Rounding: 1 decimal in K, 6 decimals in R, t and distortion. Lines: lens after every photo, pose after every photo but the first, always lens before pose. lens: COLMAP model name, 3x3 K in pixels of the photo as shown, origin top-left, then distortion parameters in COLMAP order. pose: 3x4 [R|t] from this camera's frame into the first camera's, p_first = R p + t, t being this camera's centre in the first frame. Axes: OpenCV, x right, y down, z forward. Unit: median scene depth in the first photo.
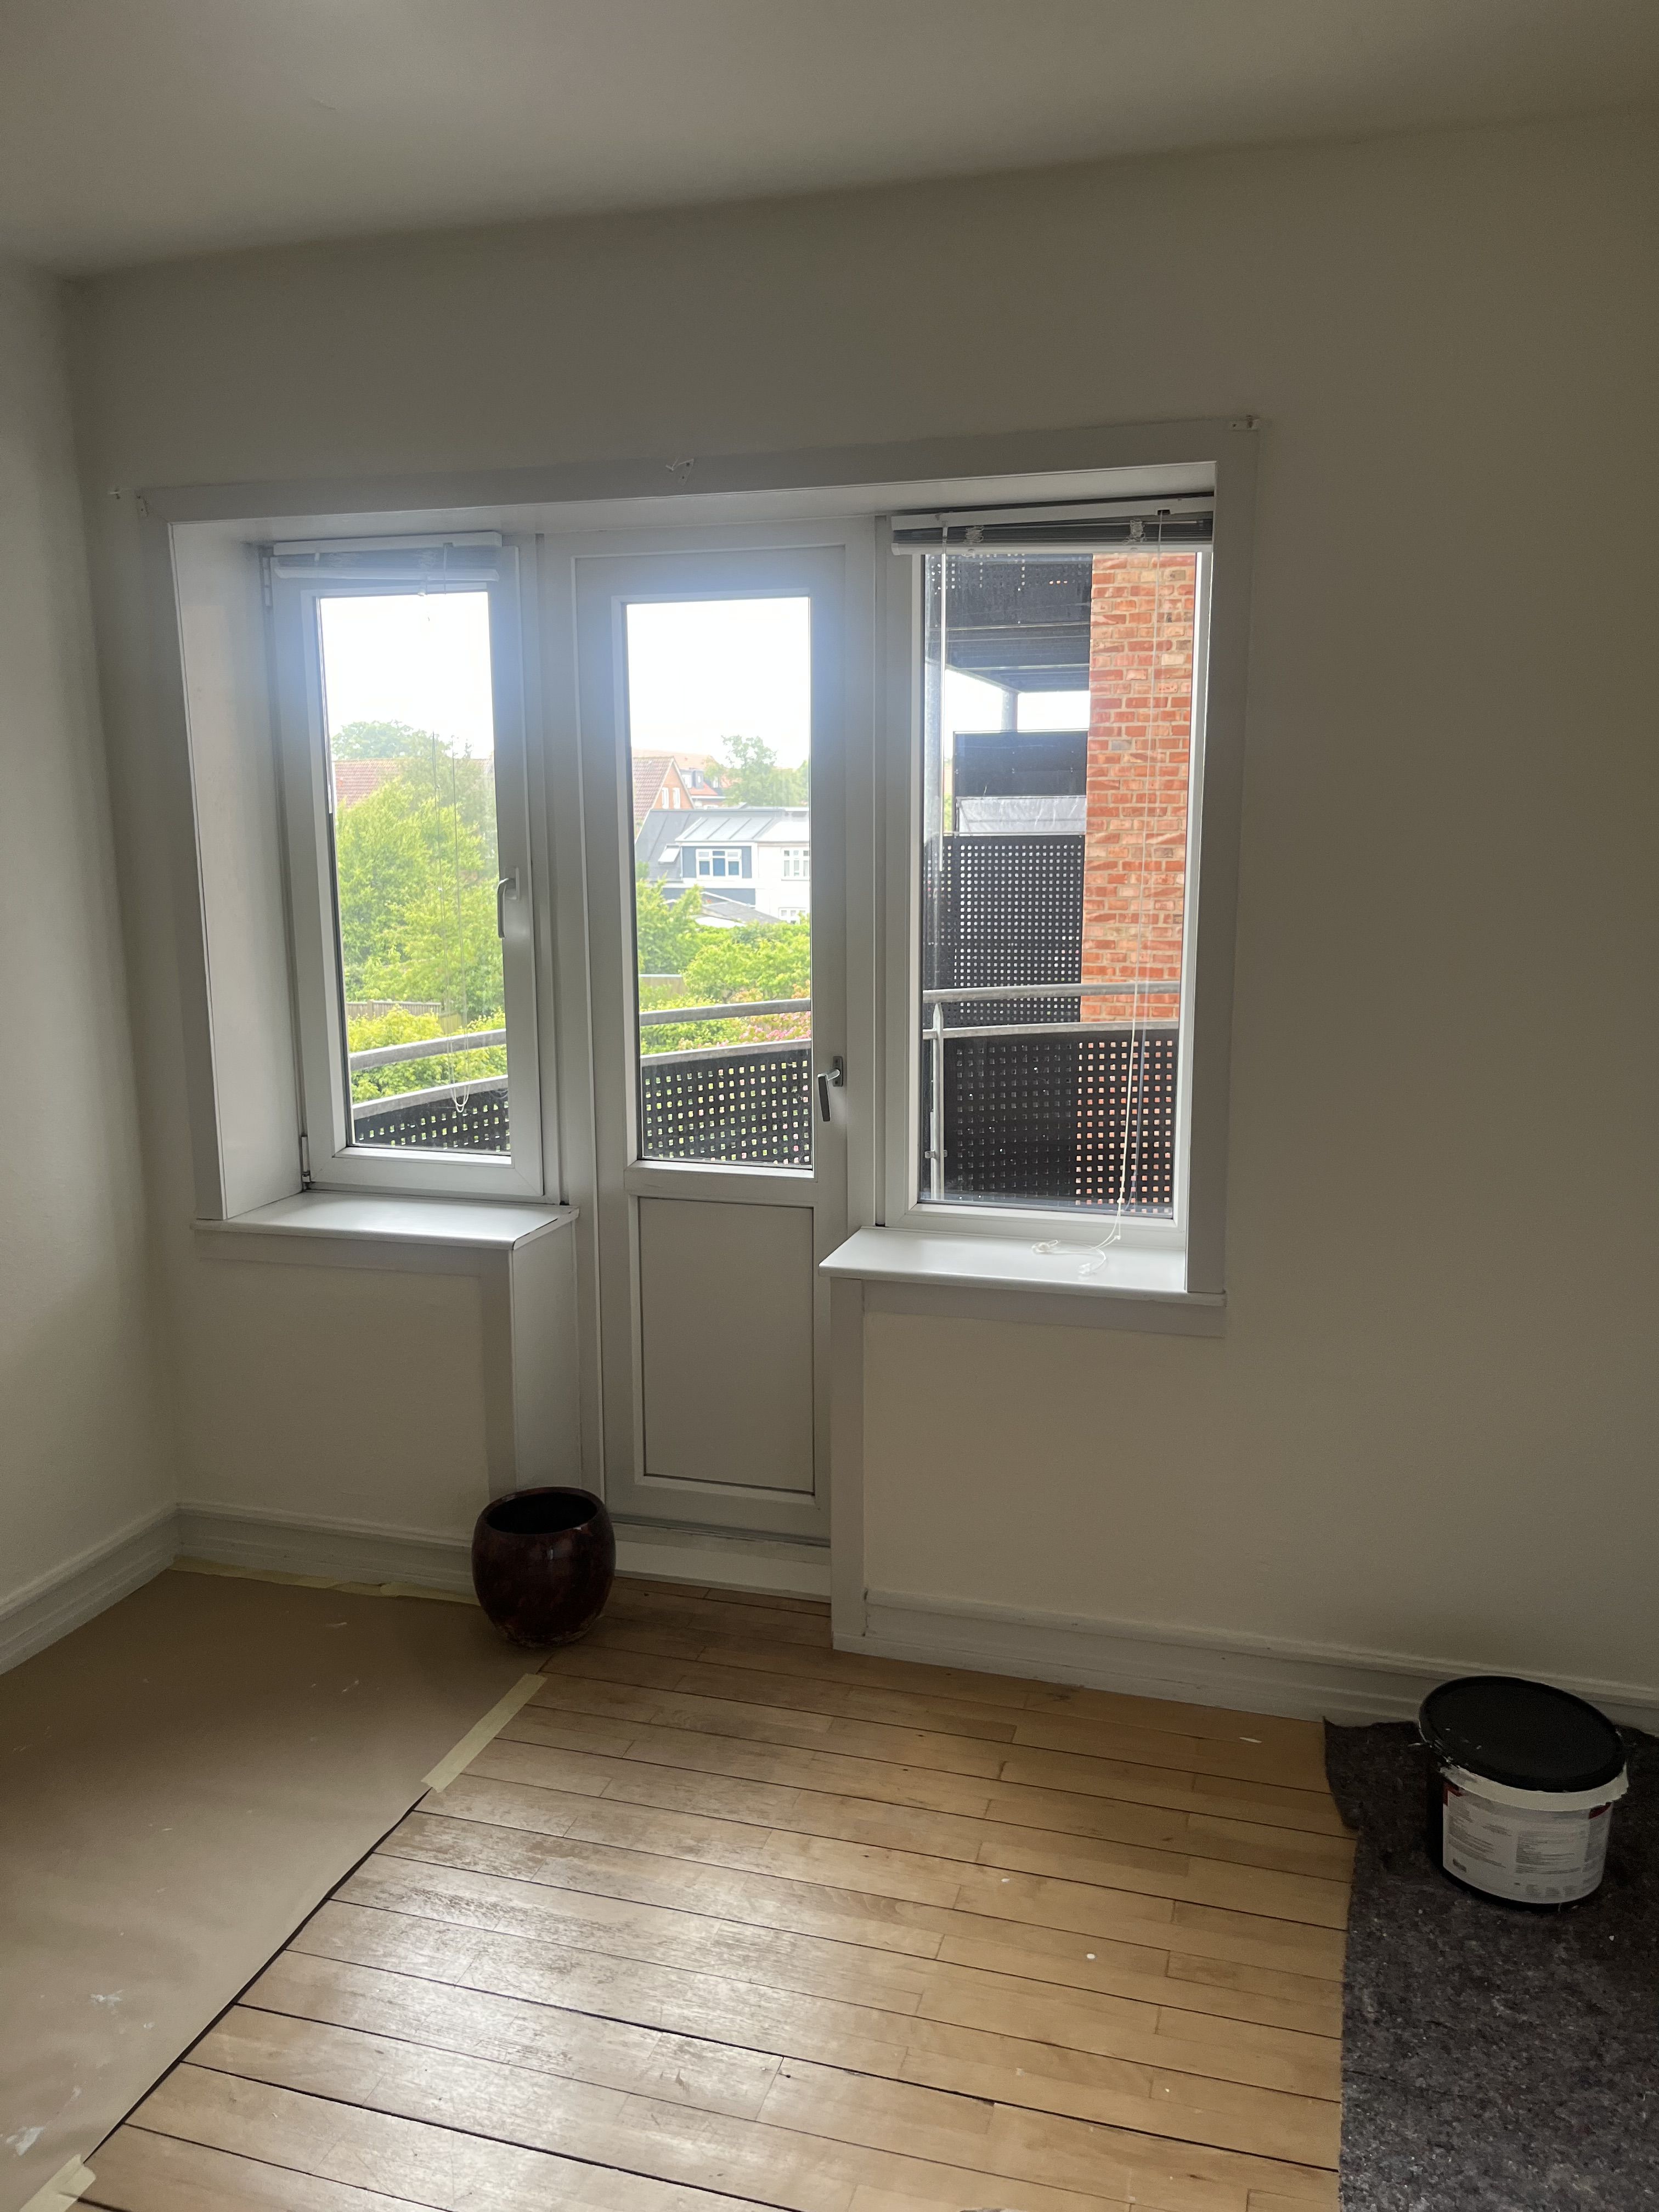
lens RADIAL K [[1676.0, 0, 829.5], [0, 1676.0, 1106.0], [0, 0, 1]] dist [0.085966, -0.108505]
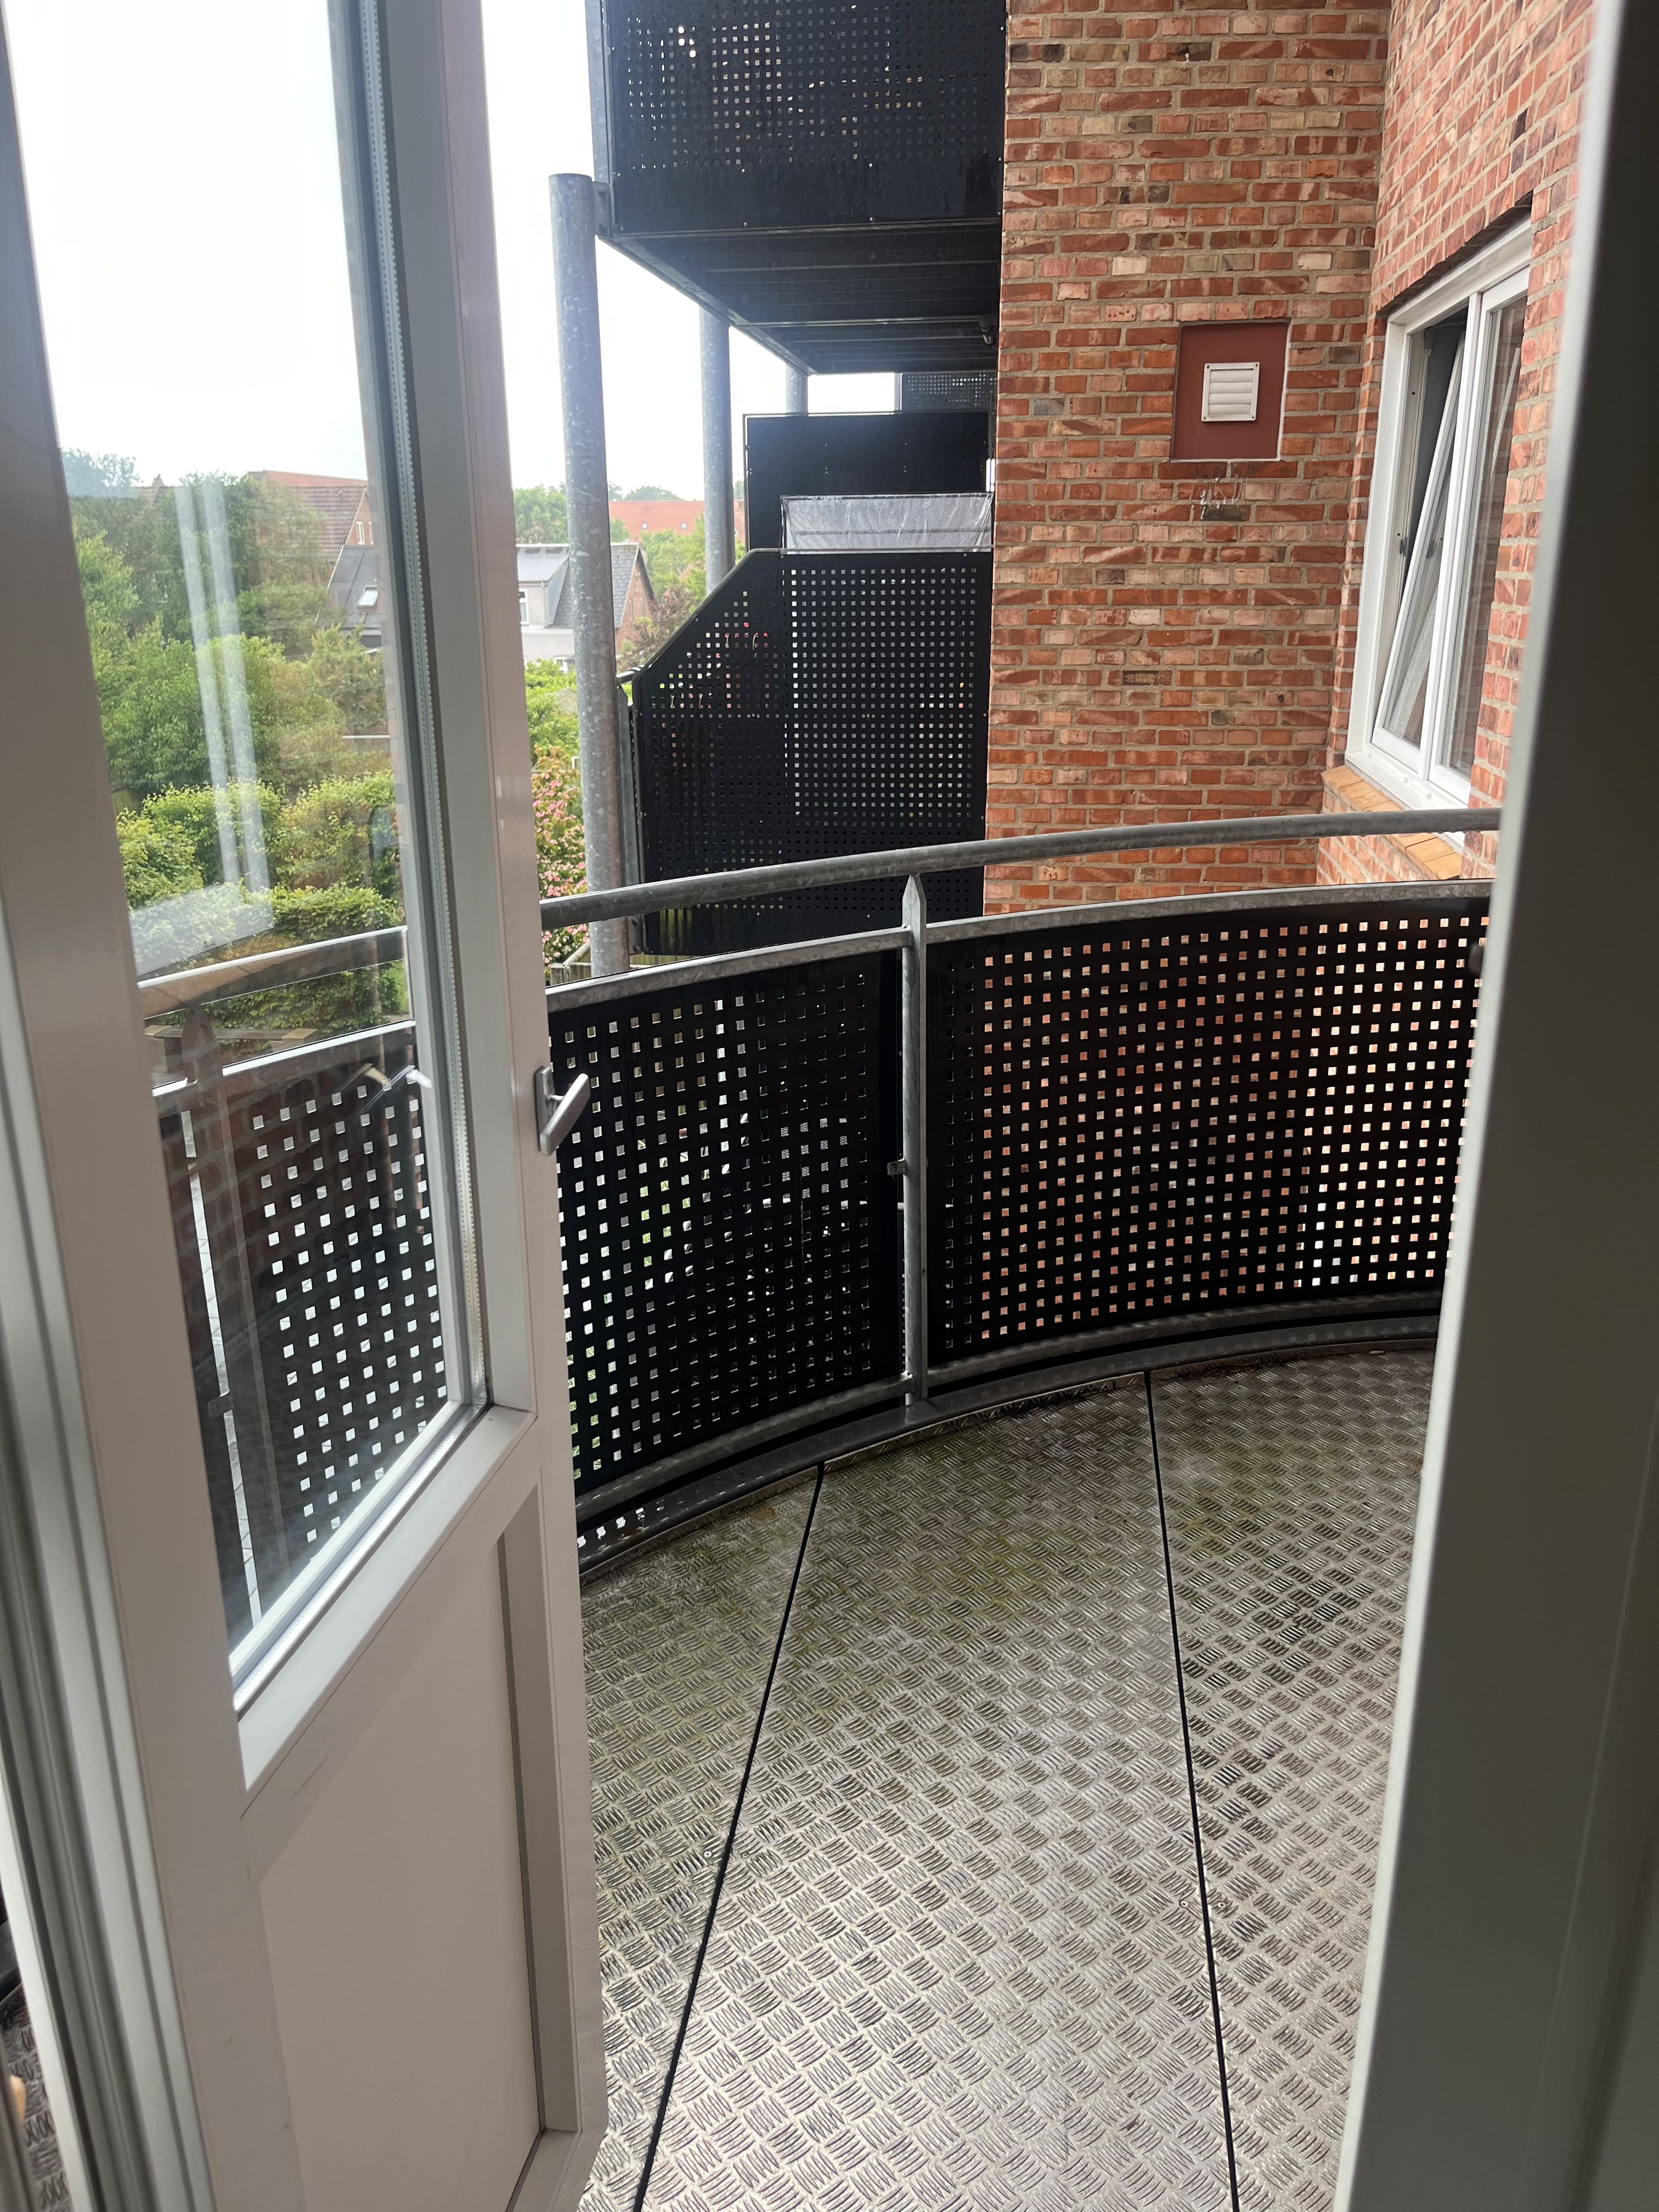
lens RADIAL K [[1695.8, 0, 829.5], [0, 1695.8, 1106.0], [0, 0, 1]] dist [0.030435, 0.004691]
pose [[0.987282, -0.051896, 0.150273, -0.024273], [0.030004, 0.989058, 0.144443, -0.041636], [-0.156125, -0.138097, 0.978036, 0.313766]]
